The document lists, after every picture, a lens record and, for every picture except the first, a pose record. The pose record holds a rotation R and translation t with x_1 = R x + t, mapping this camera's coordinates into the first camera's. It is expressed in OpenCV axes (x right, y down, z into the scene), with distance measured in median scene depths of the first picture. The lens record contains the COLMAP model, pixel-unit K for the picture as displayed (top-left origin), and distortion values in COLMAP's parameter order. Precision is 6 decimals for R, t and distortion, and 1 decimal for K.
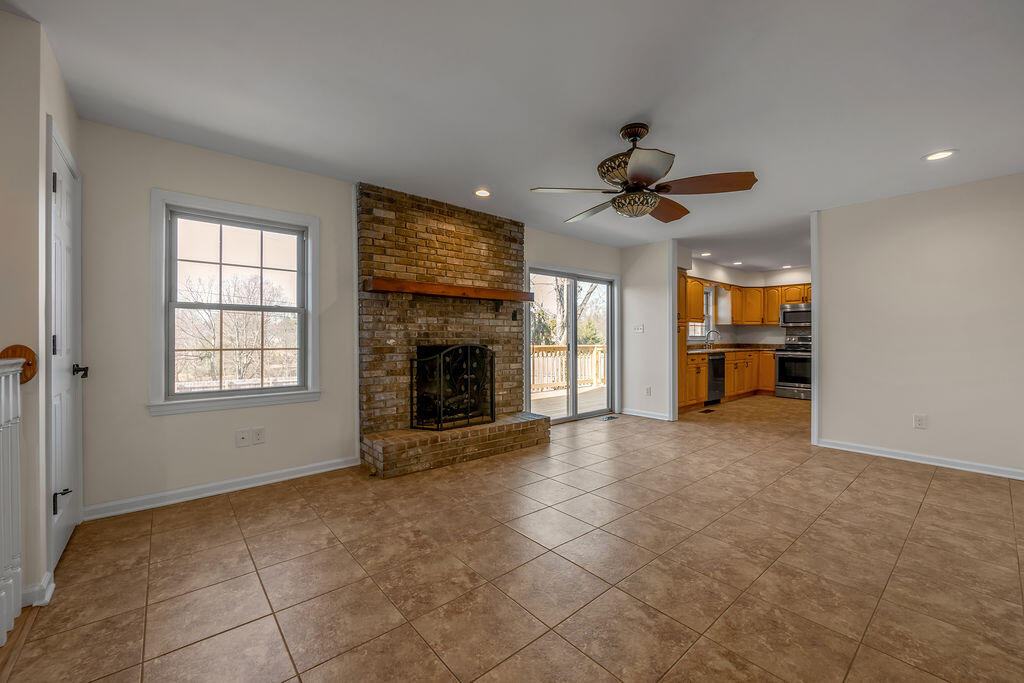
lens RADIAL K [[417.0, 0, 511.9], [0, 417.0, 339.8], [0, 0, 1]] dist [0.001619, -0.000848]
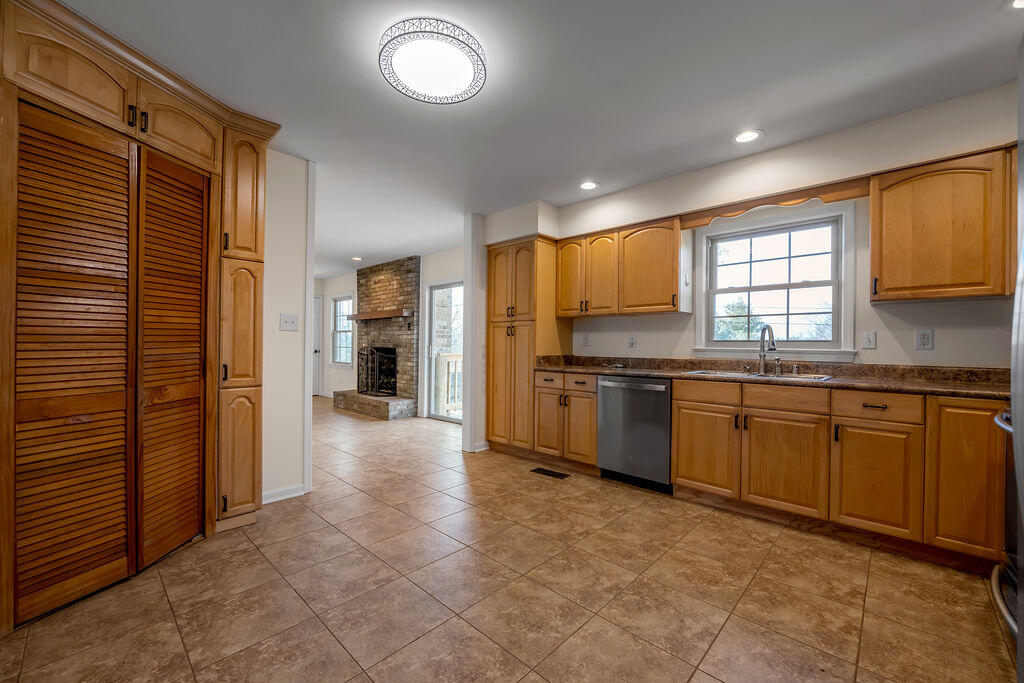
lens RADIAL K [[417.0, 0, 507.7], [0, 417.0, 340.2], [0, 0, 1]] dist [0.001619, -0.000848]
pose [[0.072446, -0.008569, -0.997336, 1.703677], [-0.010184, 0.999905, -0.009331, -0.005987], [0.997320, 0.010833, 0.072351, 1.509190]]
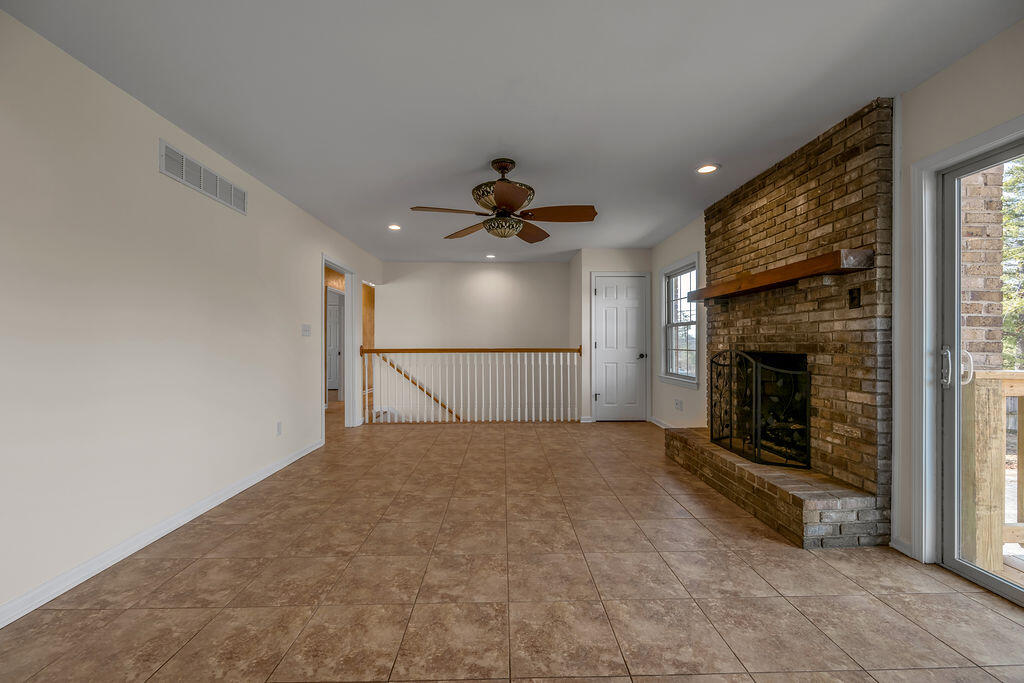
lens RADIAL K [[417.0, 0, 512.8], [0, 417.0, 339.4], [0, 0, 1]] dist [0.001619, -0.000848]
pose [[-0.637888, -0.009551, -0.770070, 0.825558], [-0.005609, 0.999954, -0.007756, -0.001549], [0.770109, -0.000628, -0.637912, 1.240314]]
